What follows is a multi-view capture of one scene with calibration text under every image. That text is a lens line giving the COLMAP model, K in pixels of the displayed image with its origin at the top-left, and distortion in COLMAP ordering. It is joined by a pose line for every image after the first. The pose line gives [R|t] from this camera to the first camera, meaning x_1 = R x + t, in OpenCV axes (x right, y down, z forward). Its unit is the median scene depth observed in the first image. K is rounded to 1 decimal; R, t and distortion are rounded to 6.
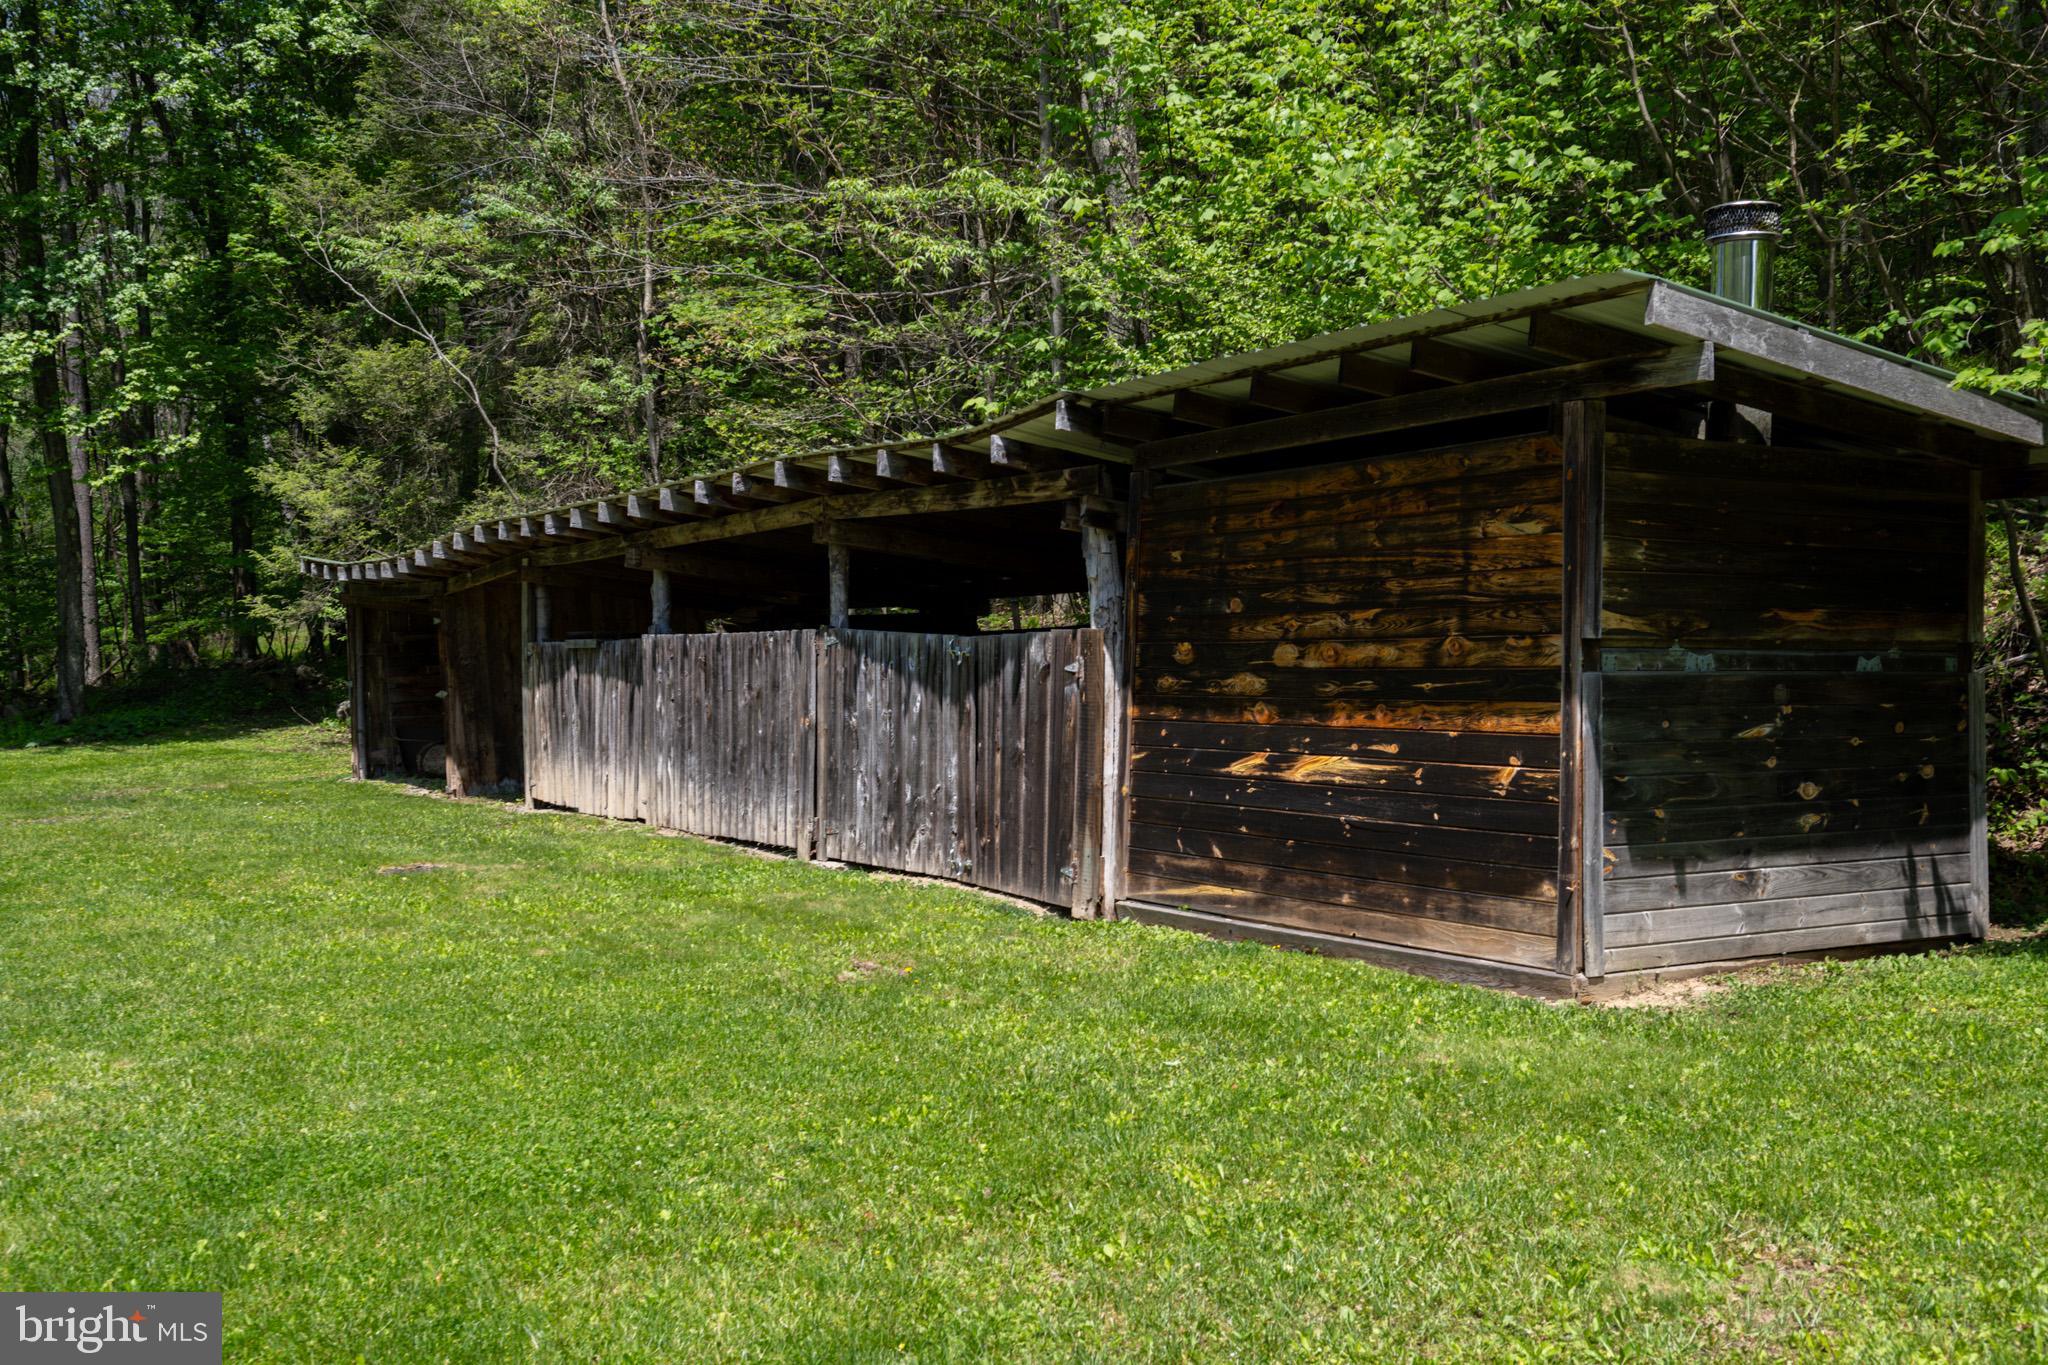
lens RADIAL K [[2010.5, 0, 1024.0], [0, 2010.5, 682.5], [0, 0, 1]] dist [0.003231, 0.012220]
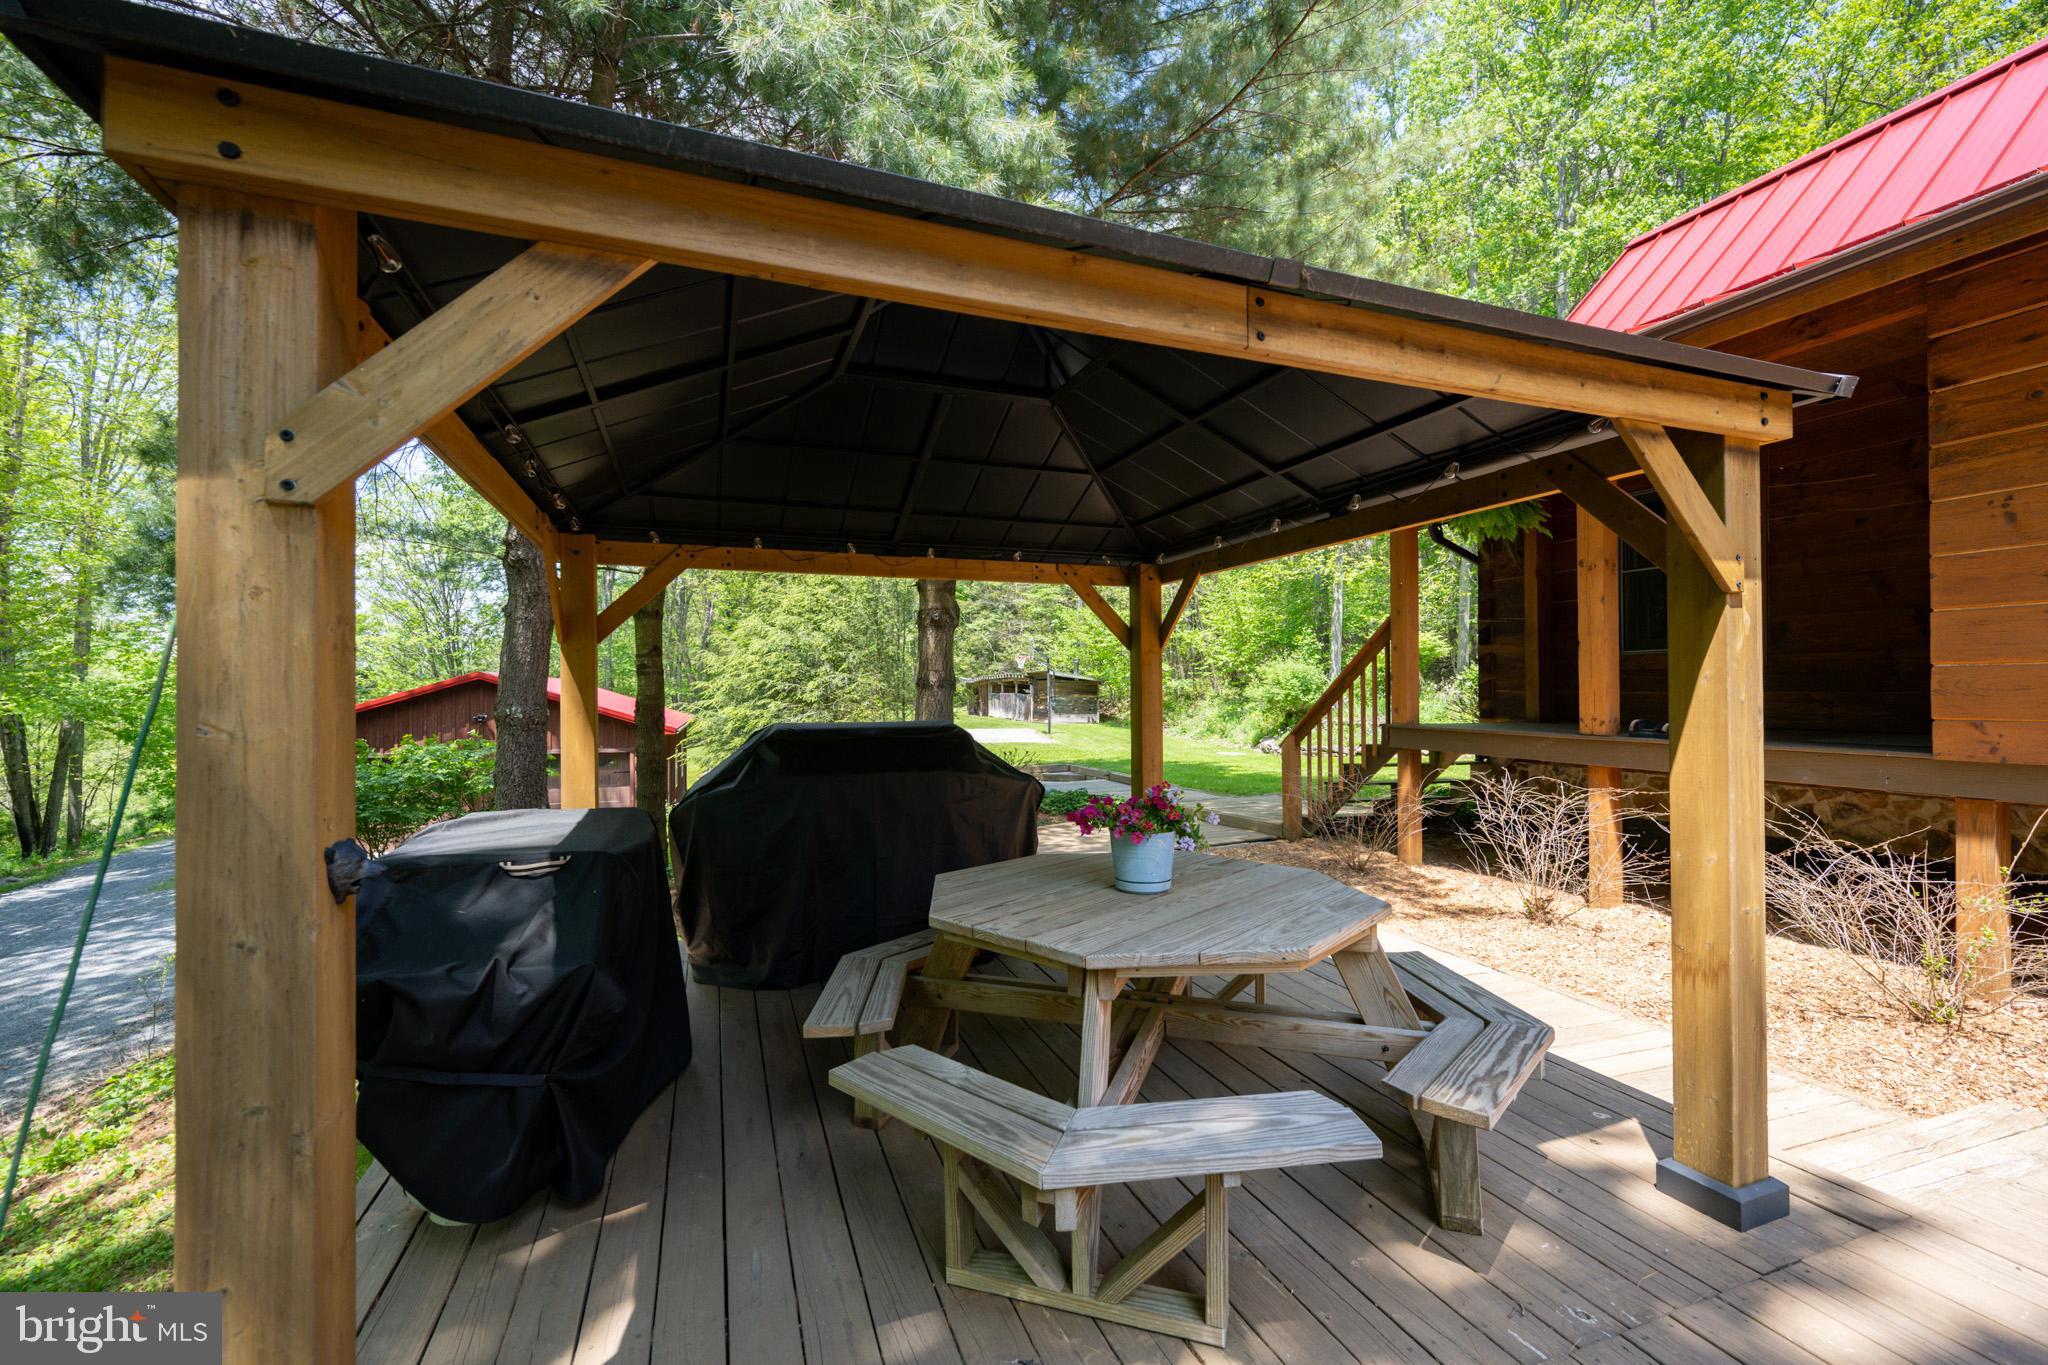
lens RADIAL K [[870.5, 0, 1024.0], [0, 870.5, 682.5], [0, 0, 1]] dist [-0.000090, -0.000032]
pose [[0.965108, 0.004854, -0.261808, 0.787029], [-0.007988, 0.999909, -0.010908, -0.027315], [0.261731, 0.012619, 0.965058, -2.227744]]
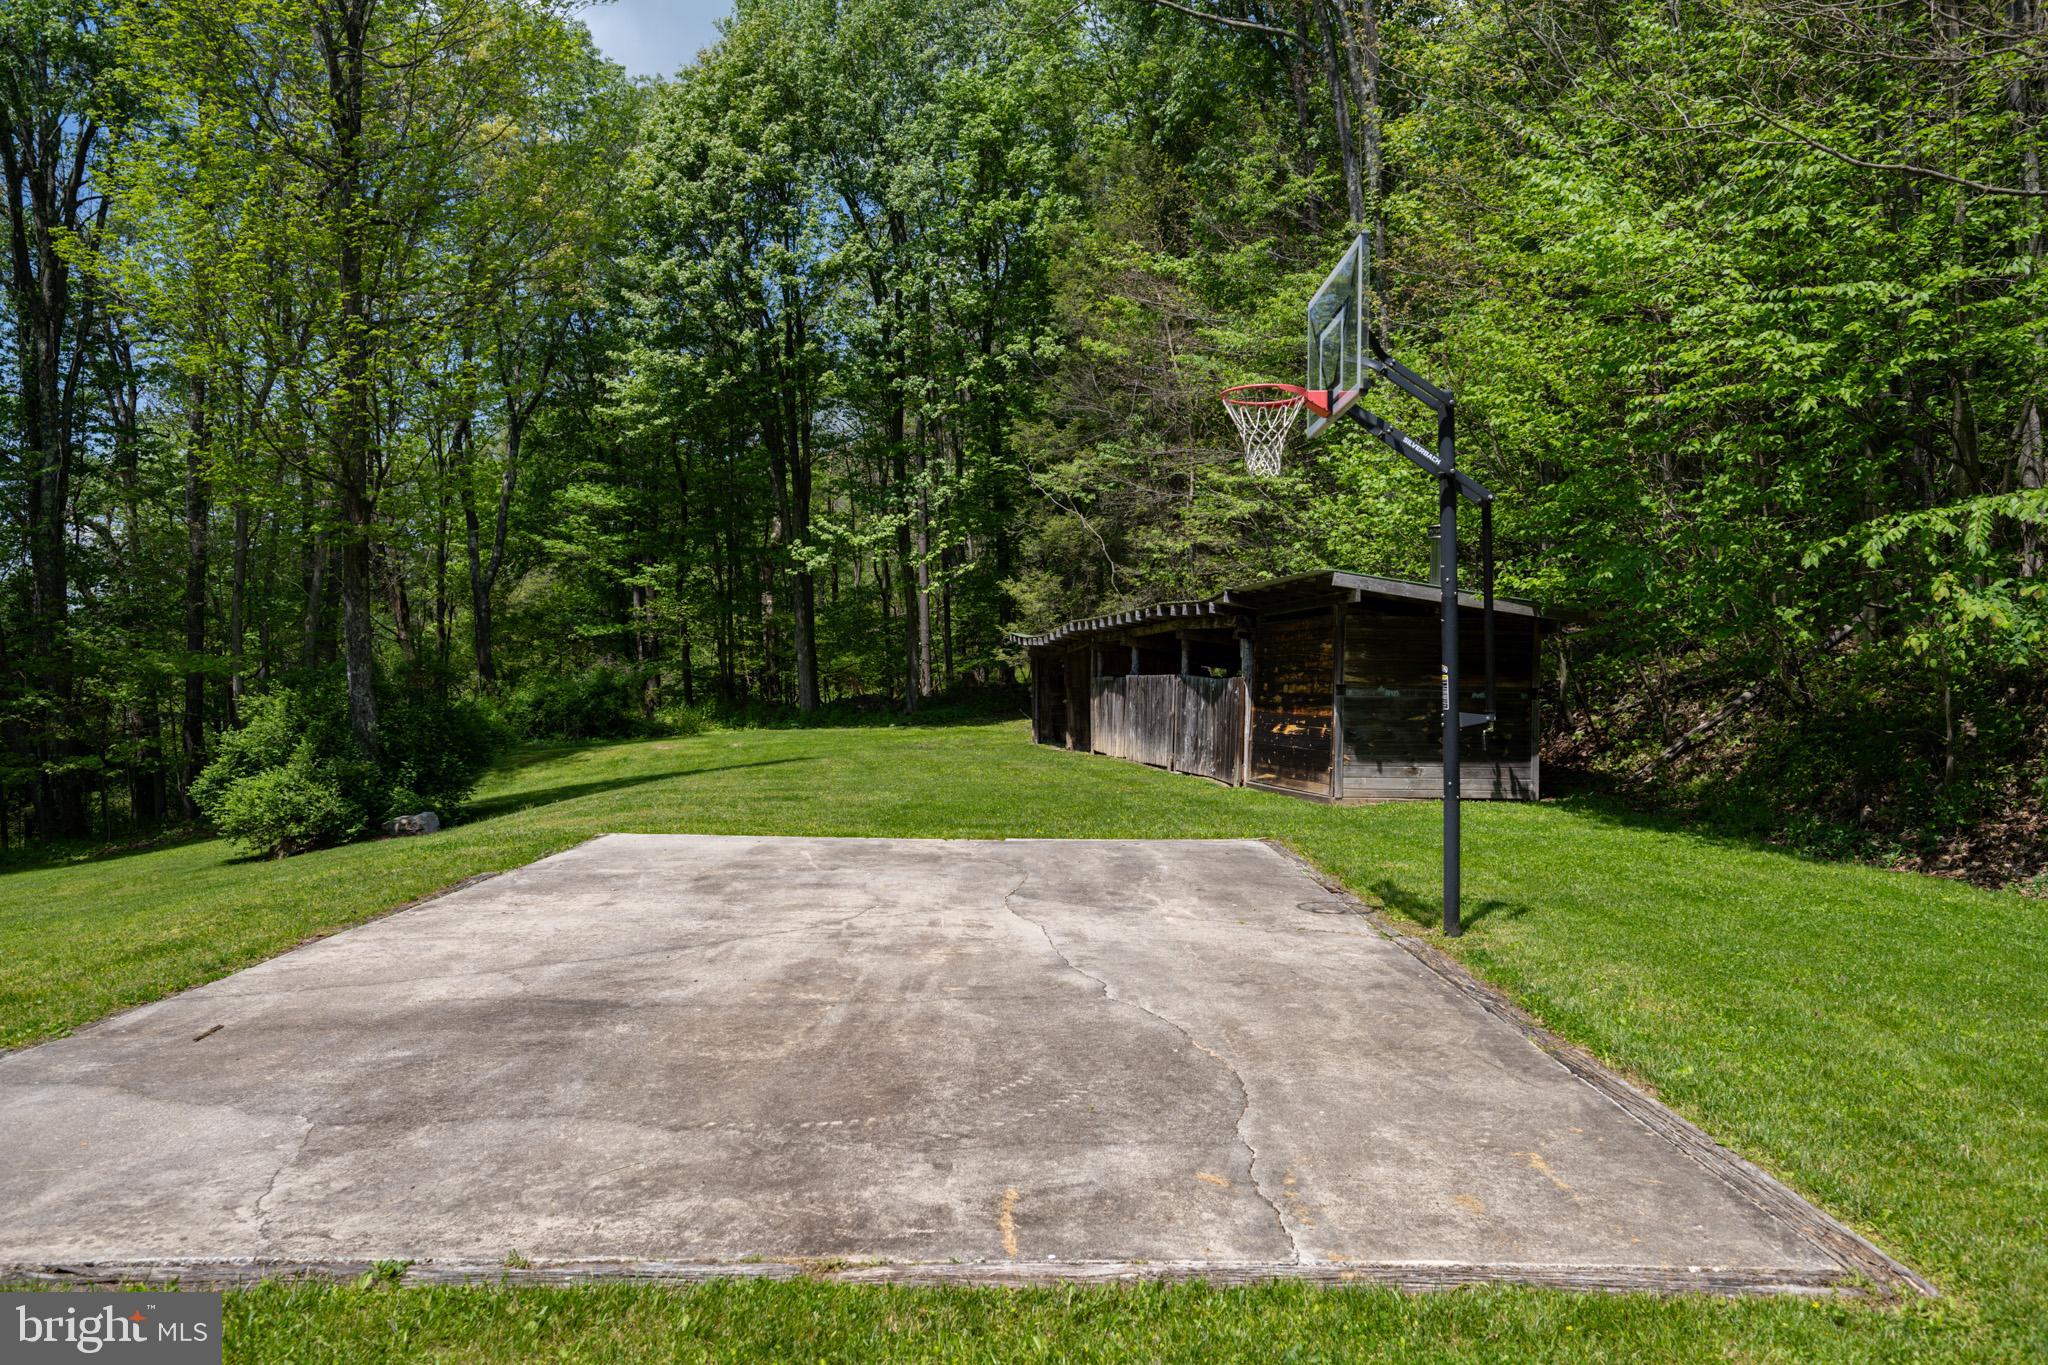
lens RADIAL K [[1411.3, 0, 1024.0], [0, 1411.3, 682.5], [0, 0, 1]] dist [-0.001064, -0.000066]
pose [[0.931201, 0.012853, -0.364279, 0.289389], [-0.017636, 0.999796, -0.009807, 0.001951], [0.364079, 0.015557, 0.931238, -0.533083]]
